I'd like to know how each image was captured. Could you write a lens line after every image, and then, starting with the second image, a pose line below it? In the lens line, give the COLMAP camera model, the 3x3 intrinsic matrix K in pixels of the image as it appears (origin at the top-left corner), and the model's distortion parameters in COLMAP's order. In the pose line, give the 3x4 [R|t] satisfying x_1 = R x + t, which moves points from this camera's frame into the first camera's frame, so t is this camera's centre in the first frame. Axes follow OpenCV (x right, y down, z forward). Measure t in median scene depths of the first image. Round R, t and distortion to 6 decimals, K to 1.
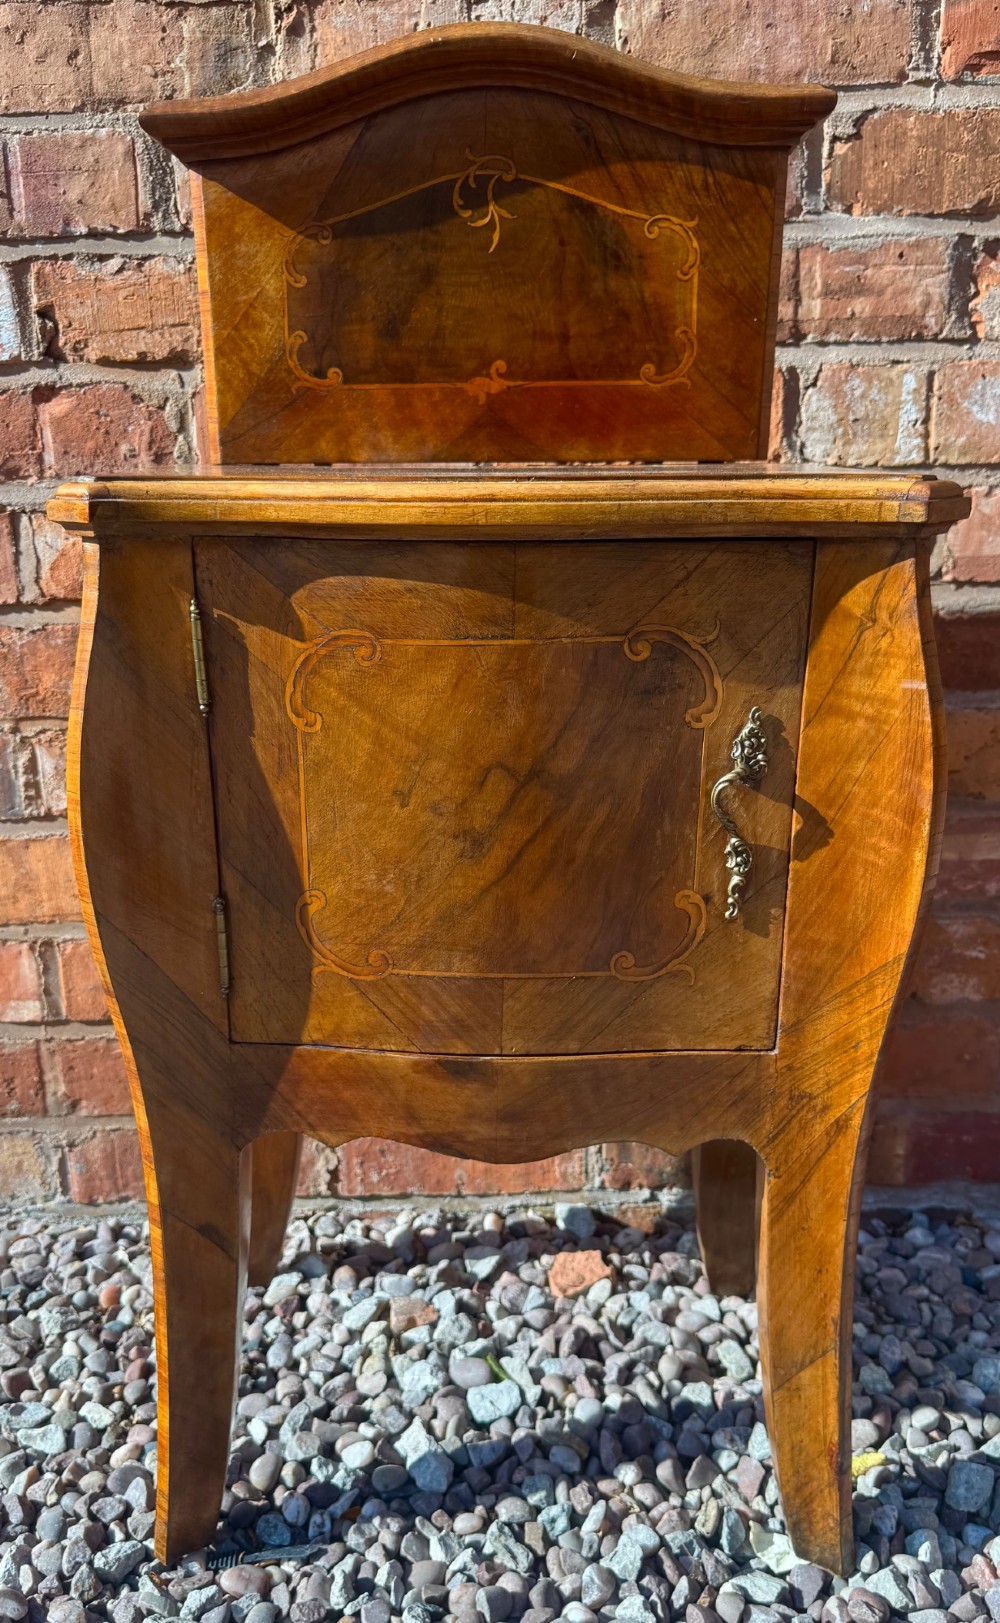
lens RADIAL K [[1377.5, 0, 491.5], [0, 1377.5, 860.5], [0, 0, 1]] dist [0.041570, -0.061525]
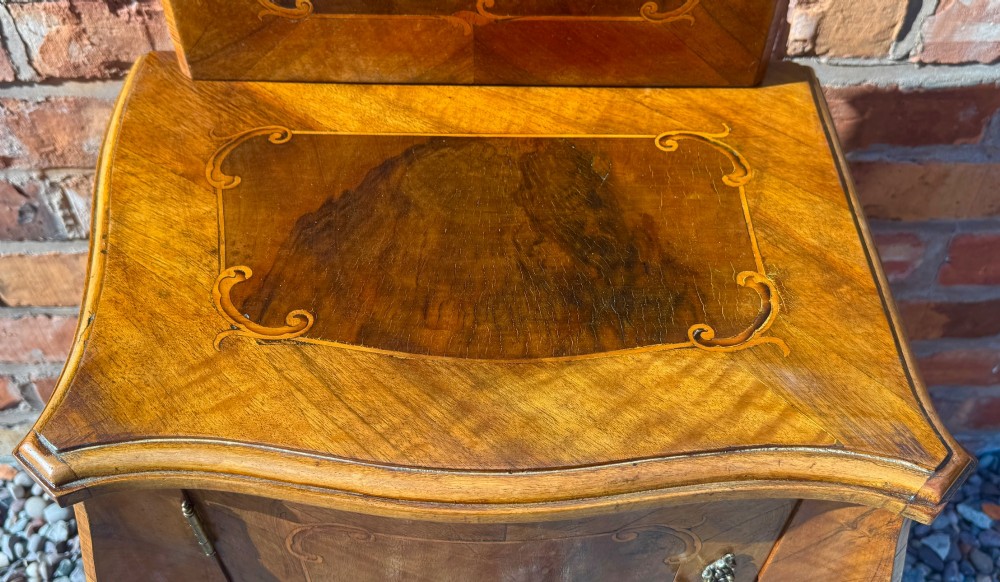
lens RADIAL K [[956.7, 0, 499.6], [0, 956.7, 277.3], [0, 0, 1]] dist [-0.004264, 0.000000]
pose [[0.999592, -0.008663, 0.027214, -0.003637], [-0.006587, 0.857257, 0.514846, -0.464242], [-0.027790, -0.514815, 0.856851, 0.330404]]
